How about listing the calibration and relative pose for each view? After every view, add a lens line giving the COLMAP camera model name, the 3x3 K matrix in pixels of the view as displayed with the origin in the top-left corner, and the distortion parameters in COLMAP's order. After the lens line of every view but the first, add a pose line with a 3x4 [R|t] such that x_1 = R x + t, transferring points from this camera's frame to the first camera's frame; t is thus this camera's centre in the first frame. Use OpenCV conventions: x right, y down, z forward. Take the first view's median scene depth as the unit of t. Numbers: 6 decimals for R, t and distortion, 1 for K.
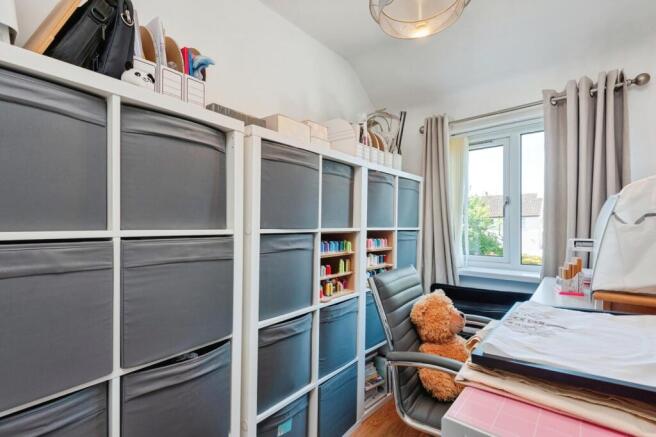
lens RADIAL K [[301.5, 0, 328.0], [0, 301.5, 221.6], [0, 0, 1]] dist [0.001356, -0.000347]
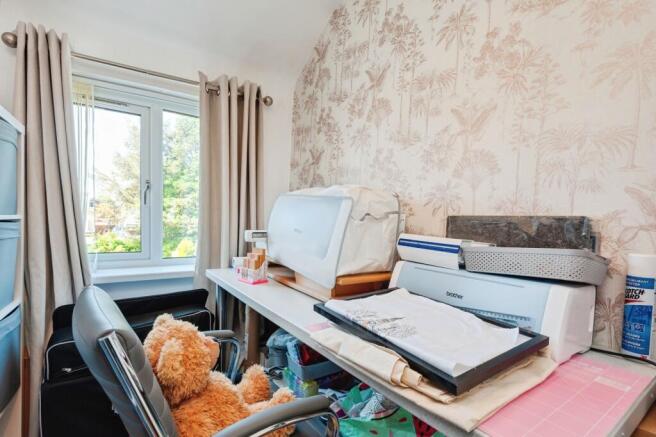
lens RADIAL K [[307.1, 0, 328.2], [0, 307.1, 235.5], [0, 0, 1]] dist [0.001123, -0.000212]
pose [[0.265543, -0.044392, 0.963076, -0.105535], [-0.044721, 0.997297, 0.058301, -0.000931], [-0.963061, -0.058551, 0.262840, 0.291157]]
